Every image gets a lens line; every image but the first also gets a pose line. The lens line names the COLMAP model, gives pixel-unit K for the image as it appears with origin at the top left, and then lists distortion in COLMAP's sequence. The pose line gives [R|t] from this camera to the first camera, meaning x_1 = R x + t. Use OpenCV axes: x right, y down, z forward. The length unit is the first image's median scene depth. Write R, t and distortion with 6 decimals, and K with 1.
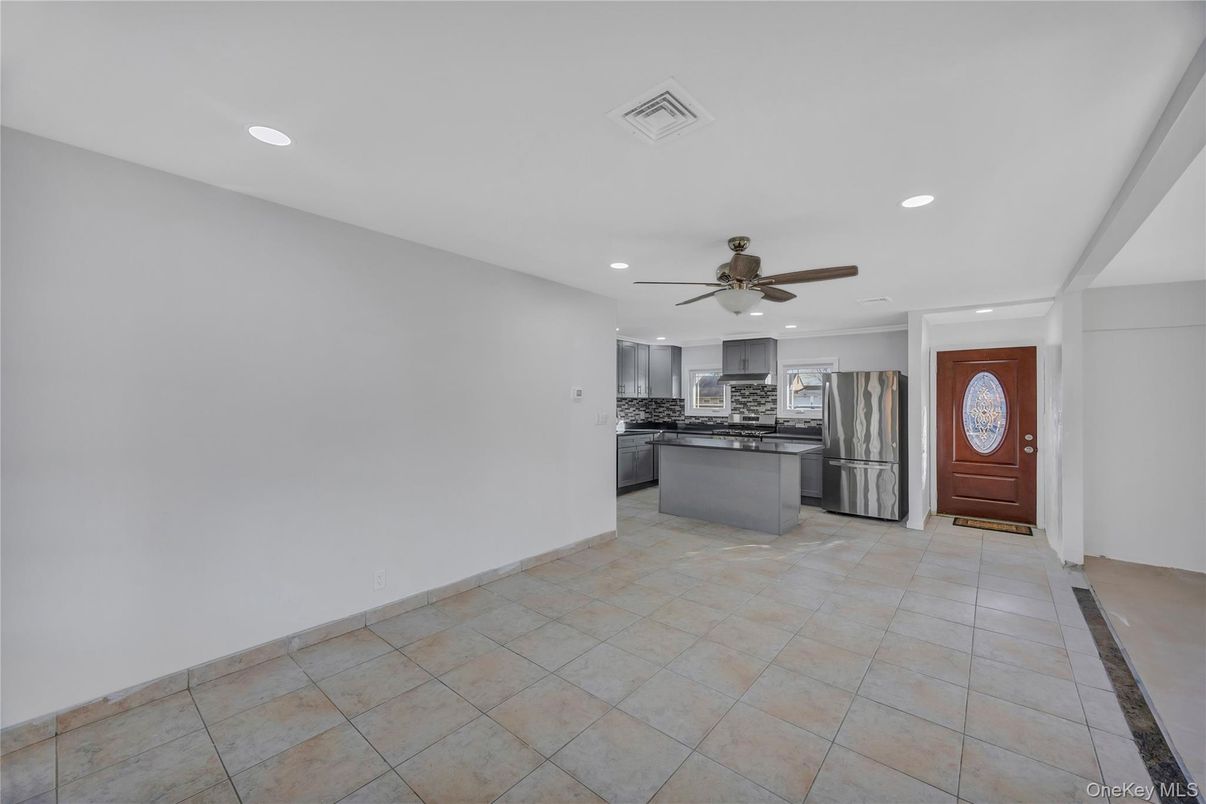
lens RADIAL K [[464.3, 0, 605.5], [0, 464.3, 396.4], [0, 0, 1]] dist [-0.006407, 0.000057]
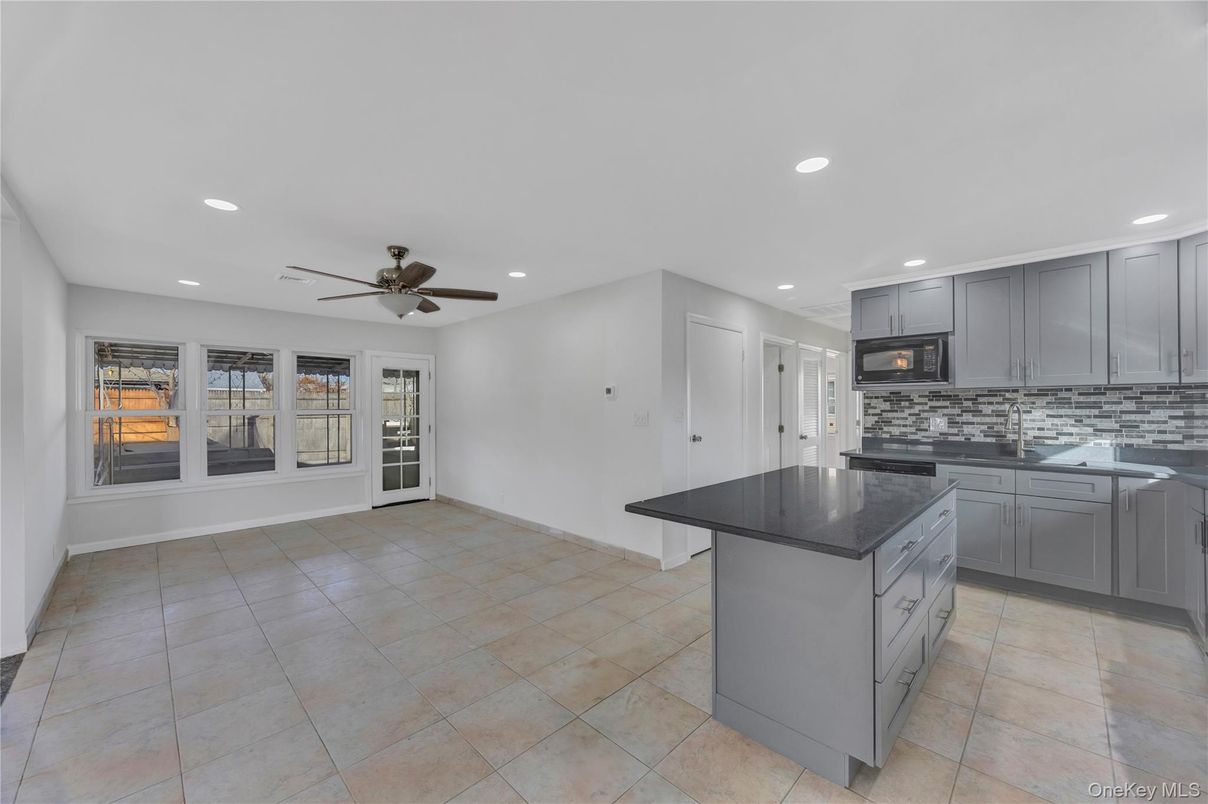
lens RADIAL K [[465.1, 0, 608.0], [0, 465.1, 405.1], [0, 0, 1]] dist [-0.006407, 0.000057]
pose [[-0.074883, -0.004940, -0.997180, 0.526626], [0.014741, 0.999873, -0.006060, 0.017723], [0.997083, -0.015153, -0.074800, 0.624283]]
